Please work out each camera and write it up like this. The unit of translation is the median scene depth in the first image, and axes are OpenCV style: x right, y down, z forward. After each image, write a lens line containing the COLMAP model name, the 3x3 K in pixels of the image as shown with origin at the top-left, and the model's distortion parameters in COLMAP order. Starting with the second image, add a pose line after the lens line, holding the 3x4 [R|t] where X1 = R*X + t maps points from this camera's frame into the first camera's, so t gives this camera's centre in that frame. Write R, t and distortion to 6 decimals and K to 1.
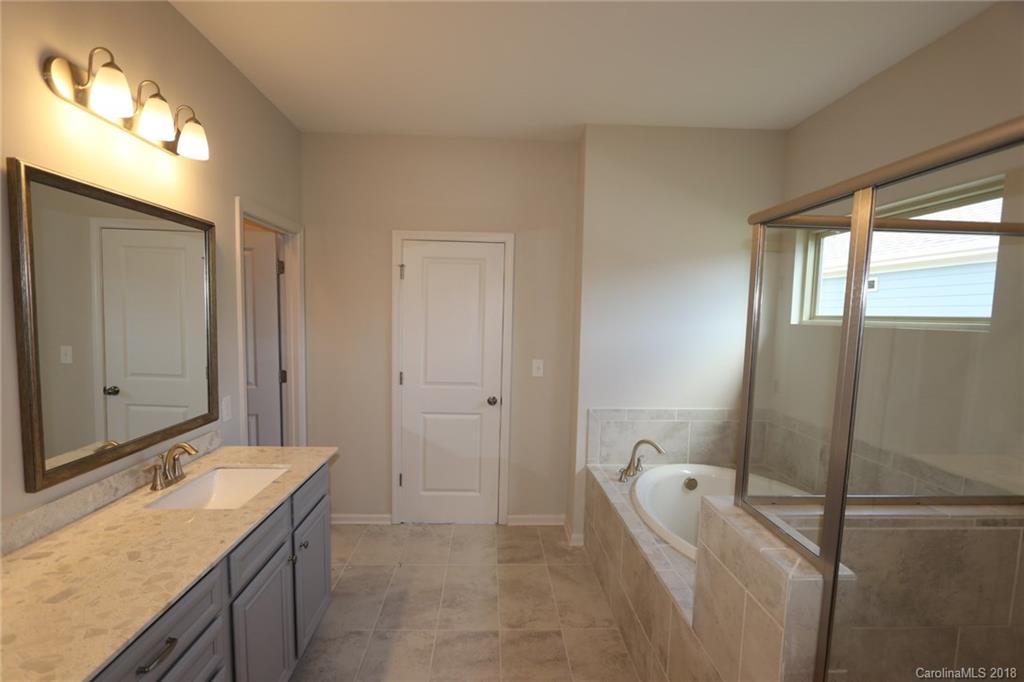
lens RADIAL K [[475.2, 0, 511.5], [0, 475.2, 347.7], [0, 0, 1]] dist [-0.001086, -0.000184]
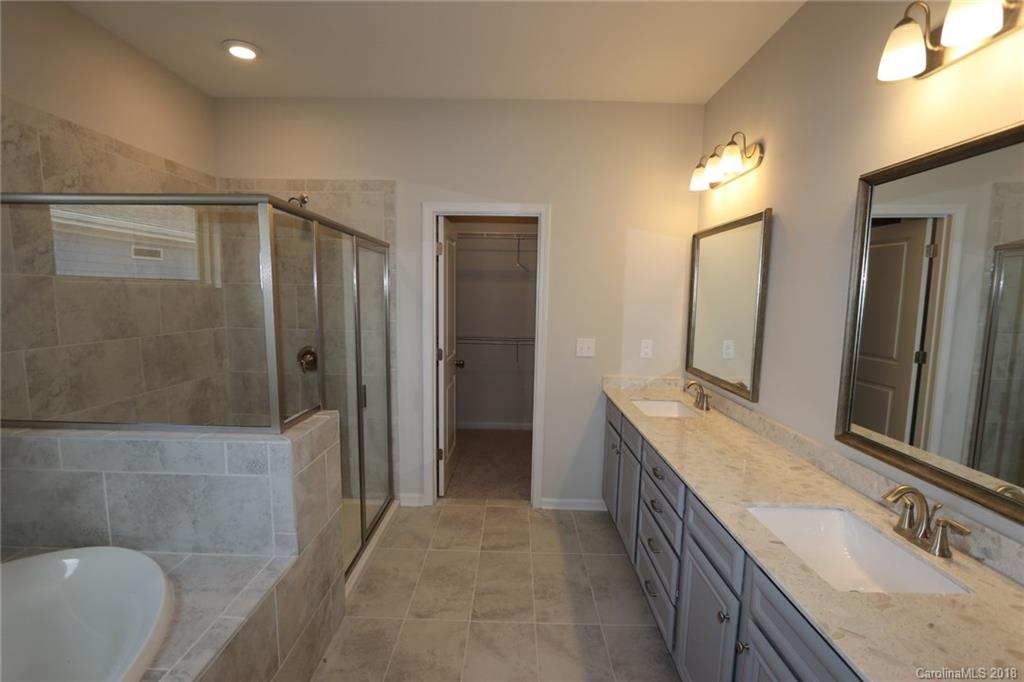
lens RADIAL K [[475.2, 0, 511.2], [0, 475.2, 343.0], [0, 0, 1]] dist [-0.001086, -0.000184]
pose [[-0.997847, -0.043598, 0.048995, -0.172535], [-0.034094, 0.983011, 0.180352, -0.140691], [-0.056025, 0.178293, -0.982381, 2.106090]]
